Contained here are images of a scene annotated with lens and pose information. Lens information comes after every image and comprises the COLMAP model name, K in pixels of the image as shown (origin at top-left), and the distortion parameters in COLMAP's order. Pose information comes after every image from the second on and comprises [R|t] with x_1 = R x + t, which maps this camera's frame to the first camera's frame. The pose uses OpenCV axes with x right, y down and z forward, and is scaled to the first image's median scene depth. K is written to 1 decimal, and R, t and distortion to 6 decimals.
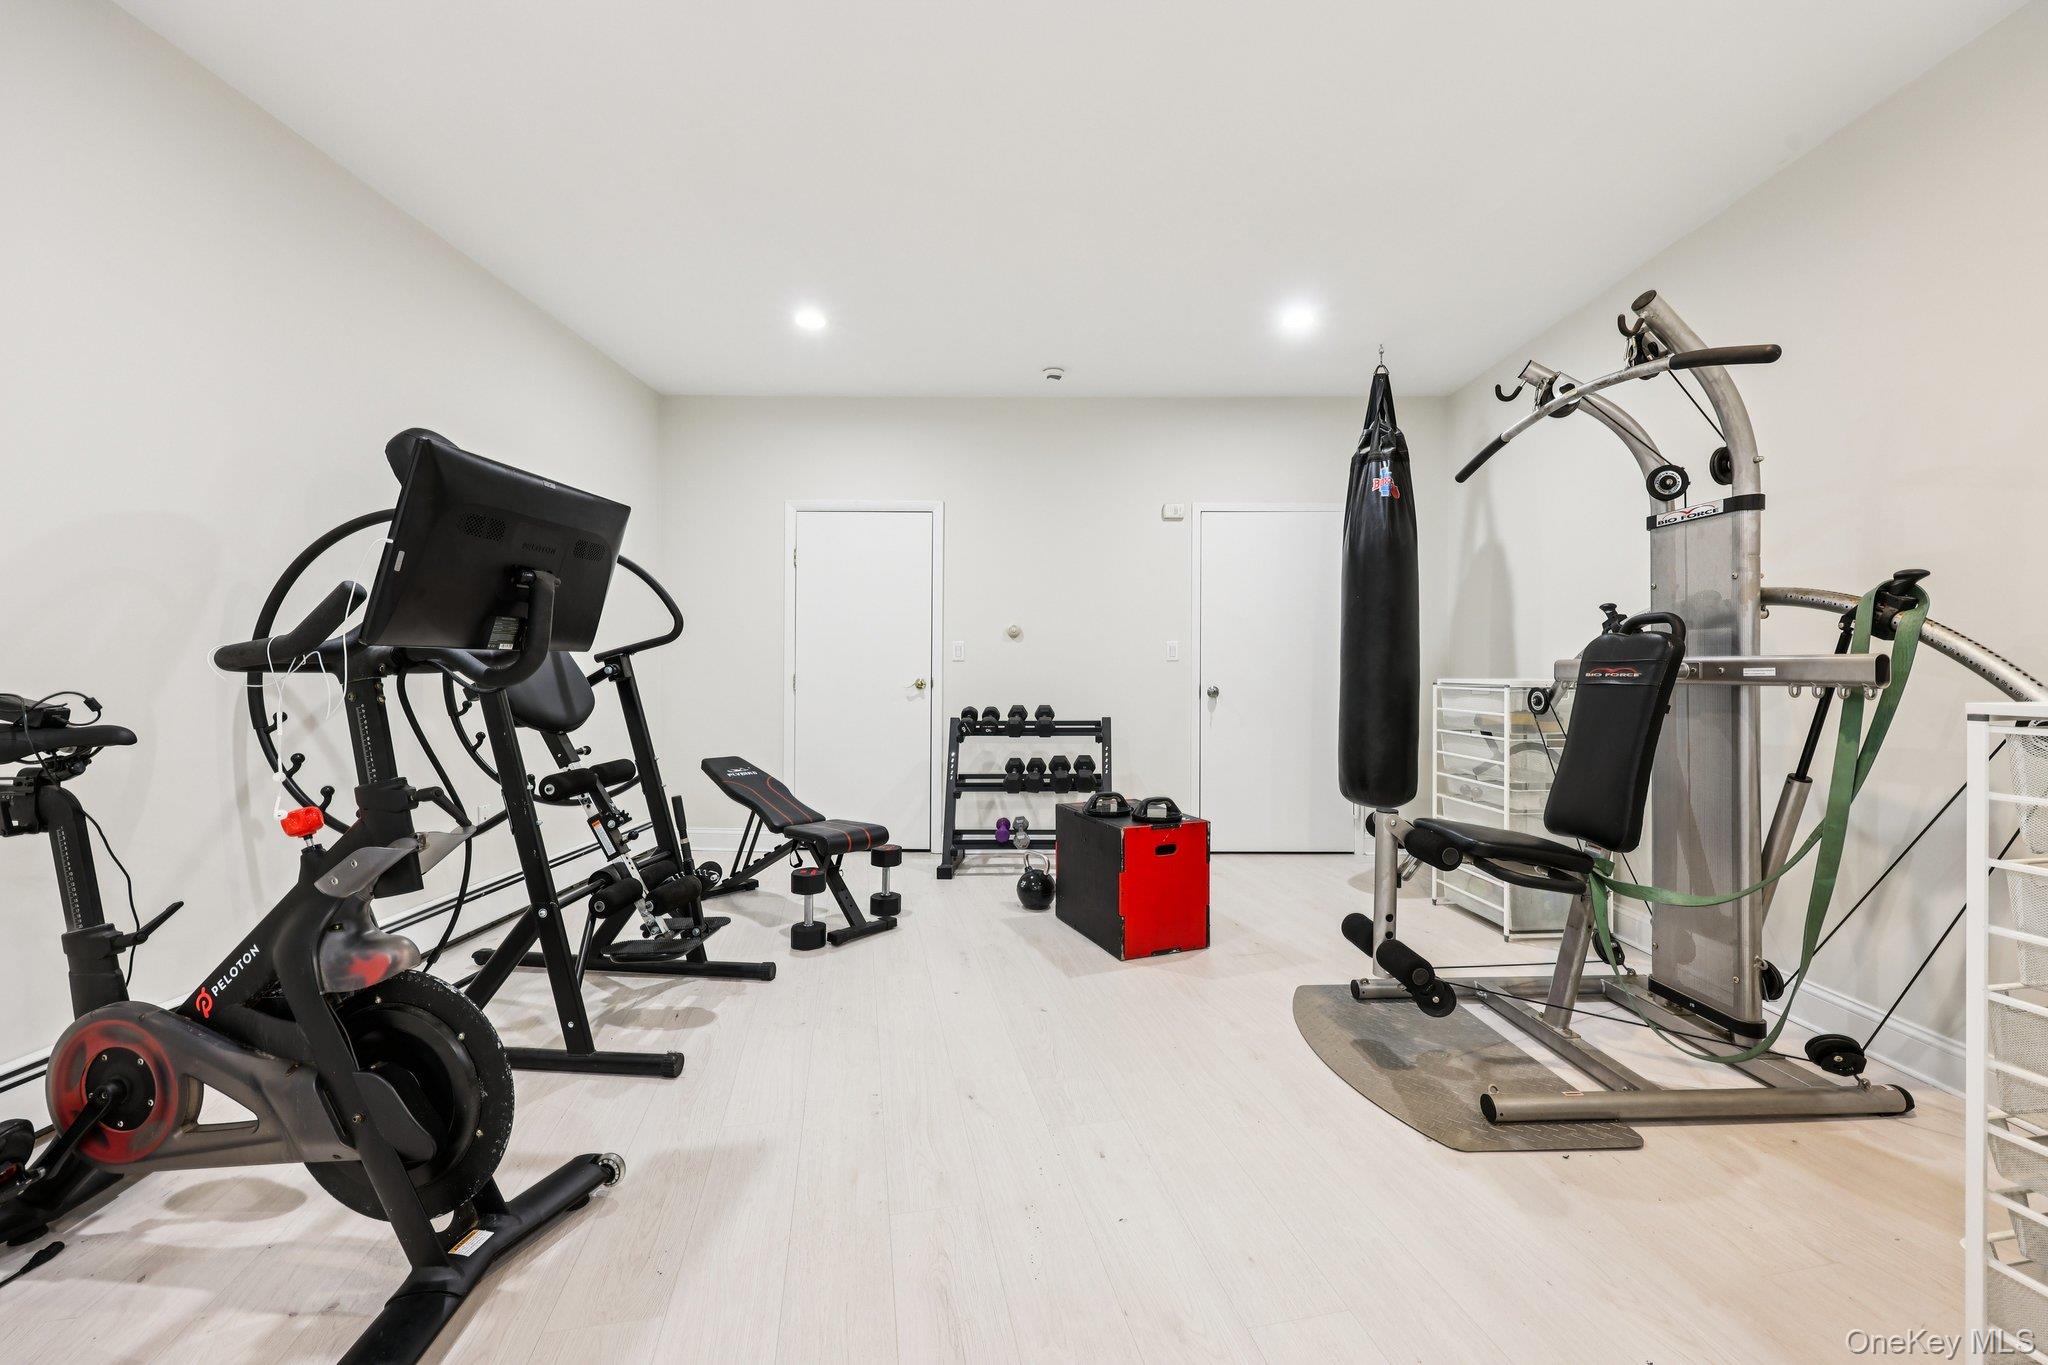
lens RADIAL K [[826.9, 0, 1030.9], [0, 826.9, 673.3], [0, 0, 1]] dist [0.001620, -0.000064]
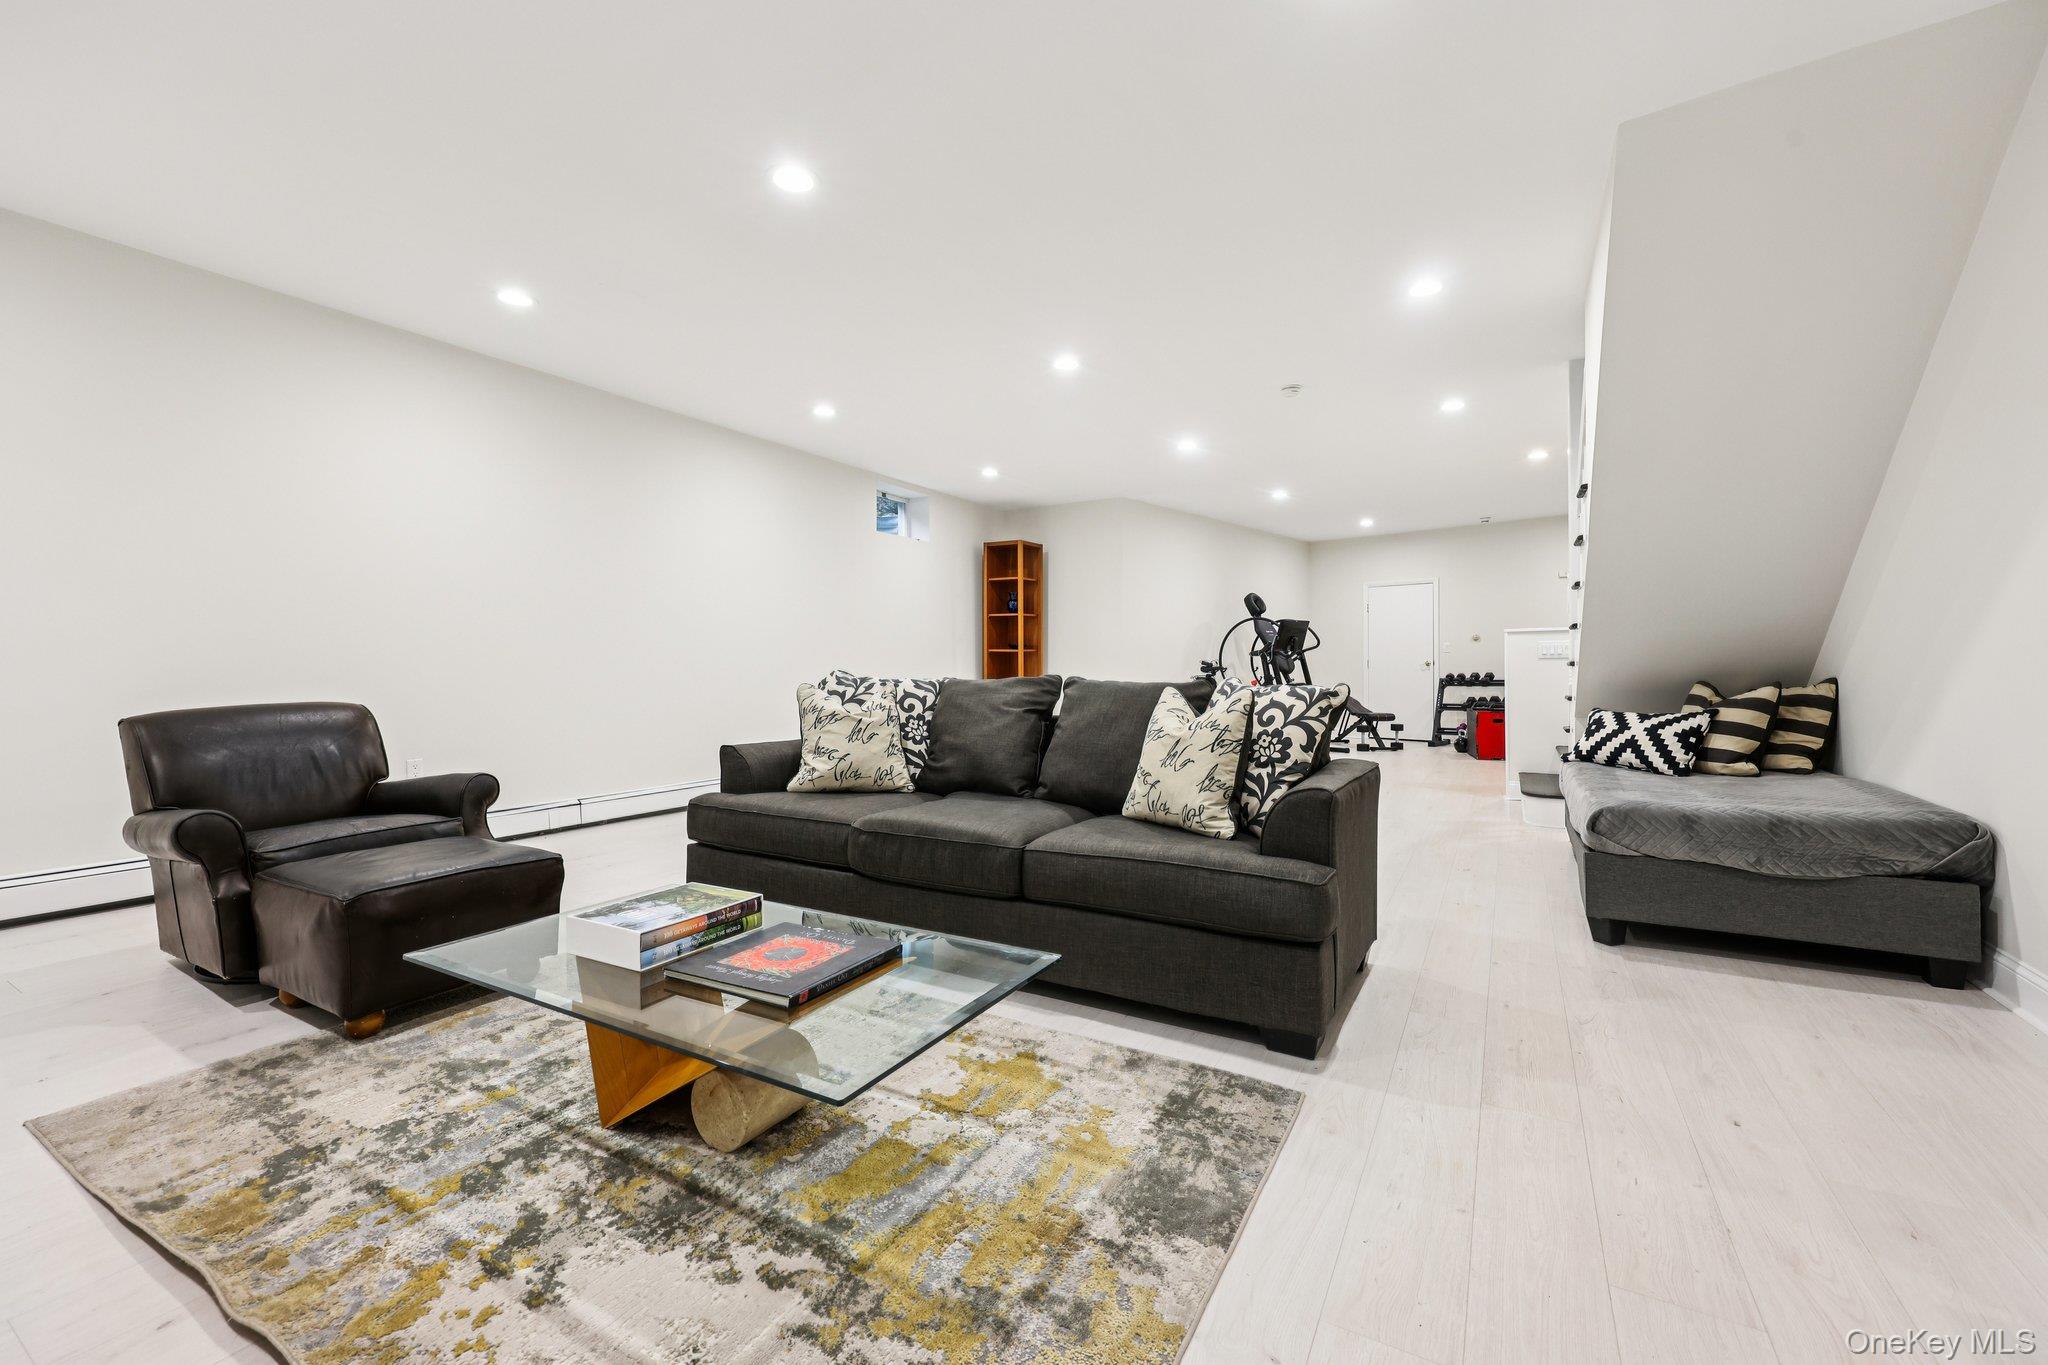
lens RADIAL K [[826.9, 0, 1030.9], [0, 826.9, 673.3], [0, 0, 1]] dist [0.001620, -0.000064]
pose [[0.737140, -0.003564, -0.675731, 0.598295], [0.005834, 0.999982, 0.001090, 0.033149], [0.675715, -0.004746, 0.737147, -1.381572]]
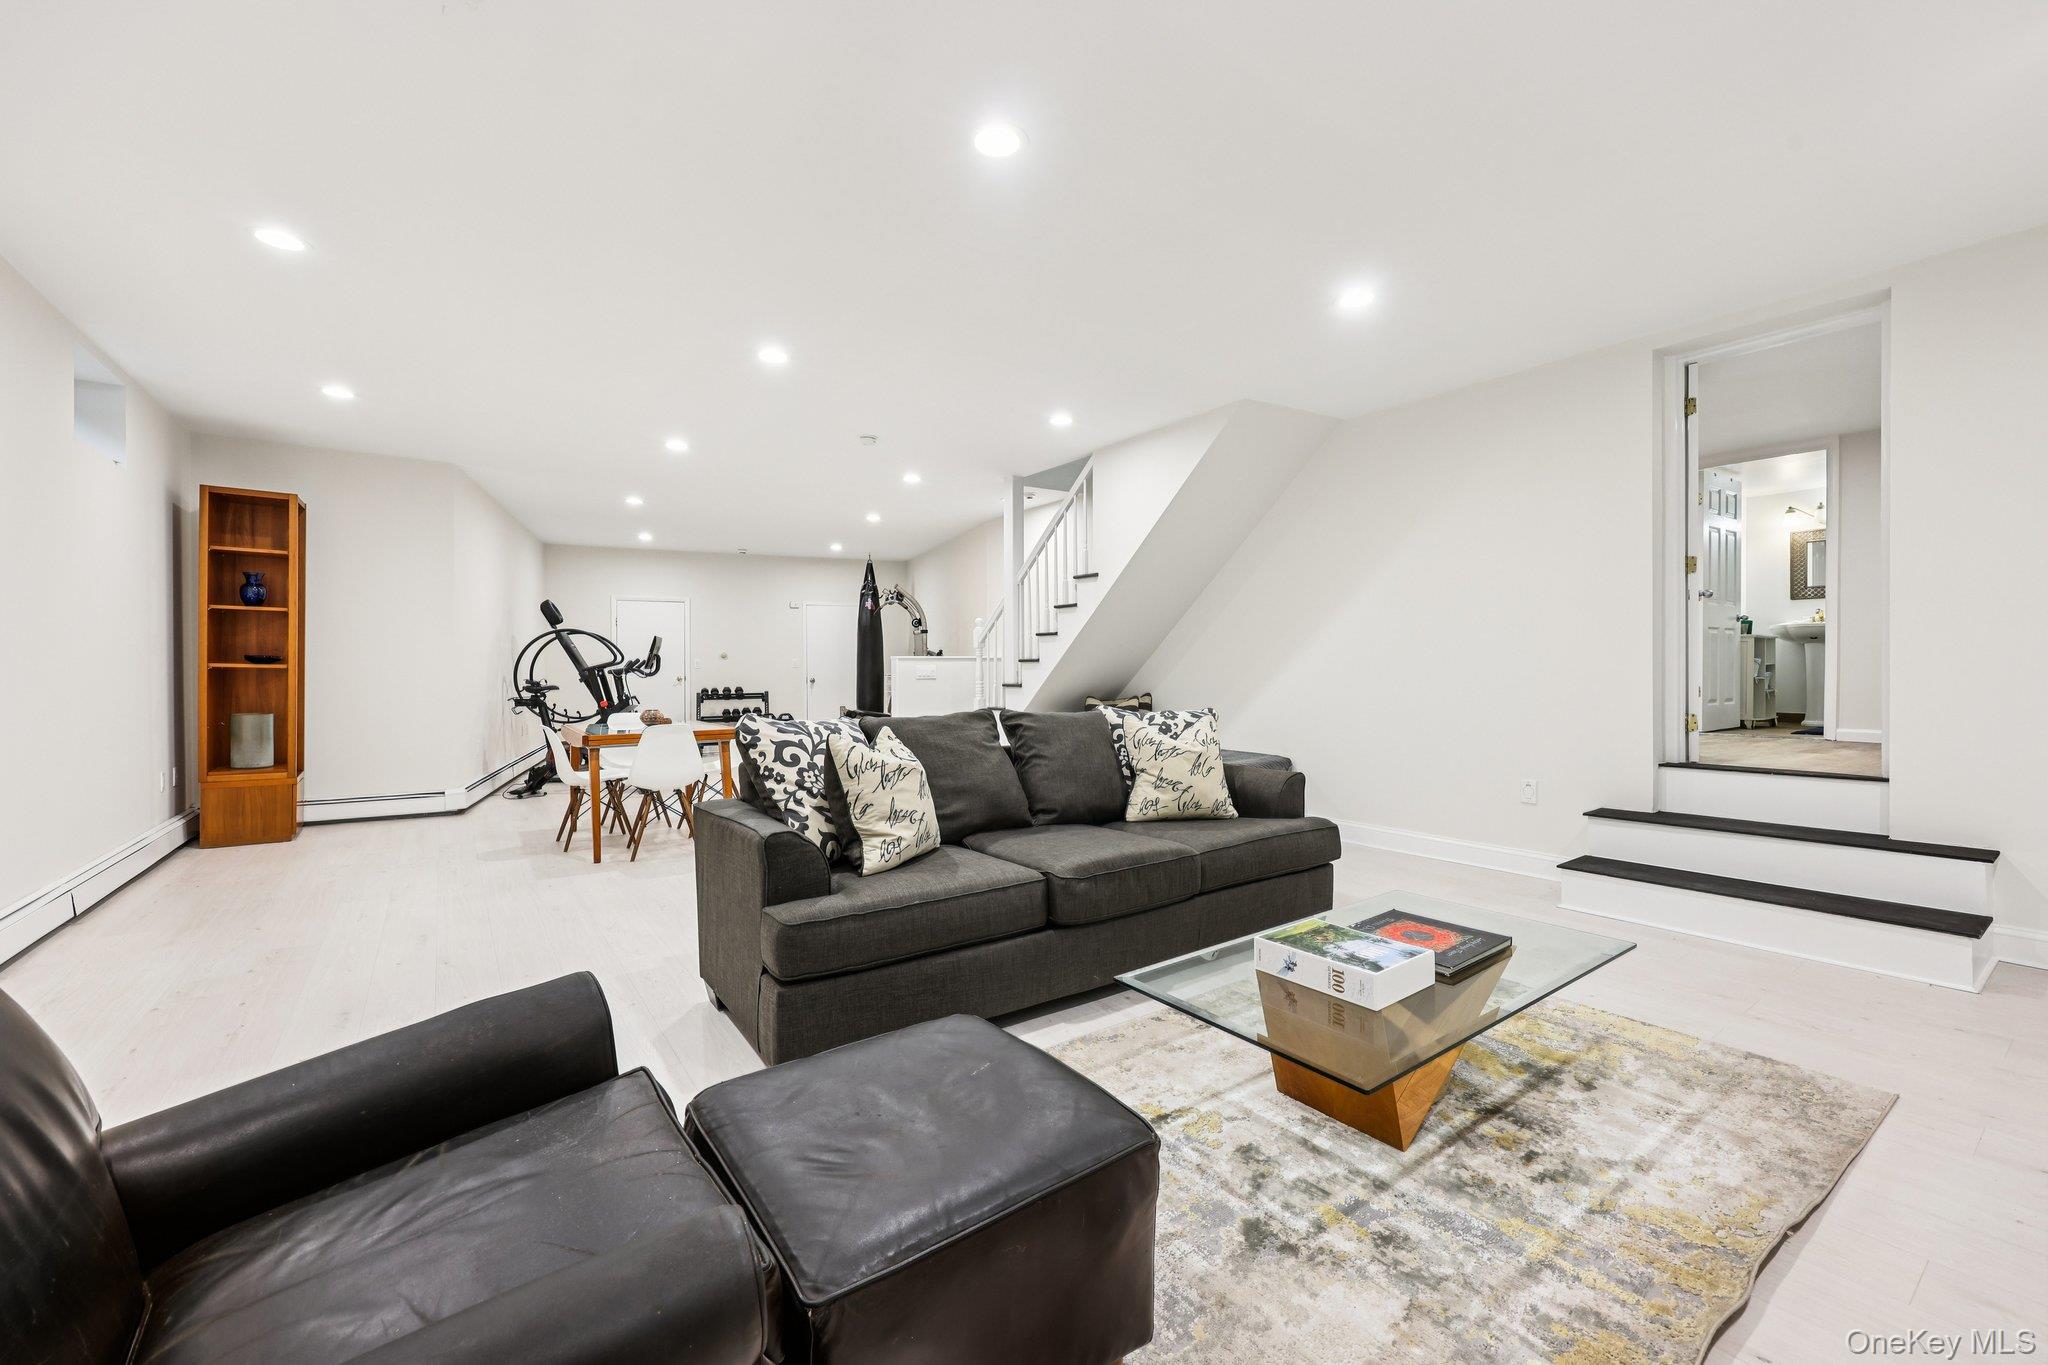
lens RADIAL K [[826.9, 0, 1030.9], [0, 826.9, 673.3], [0, 0, 1]] dist [0.001620, -0.000064]
pose [[0.914605, -0.010117, 0.404223, -0.180767], [0.009486, 0.999949, 0.003564, -0.000518], [-0.404238, 0.000575, 0.914654, -1.543996]]
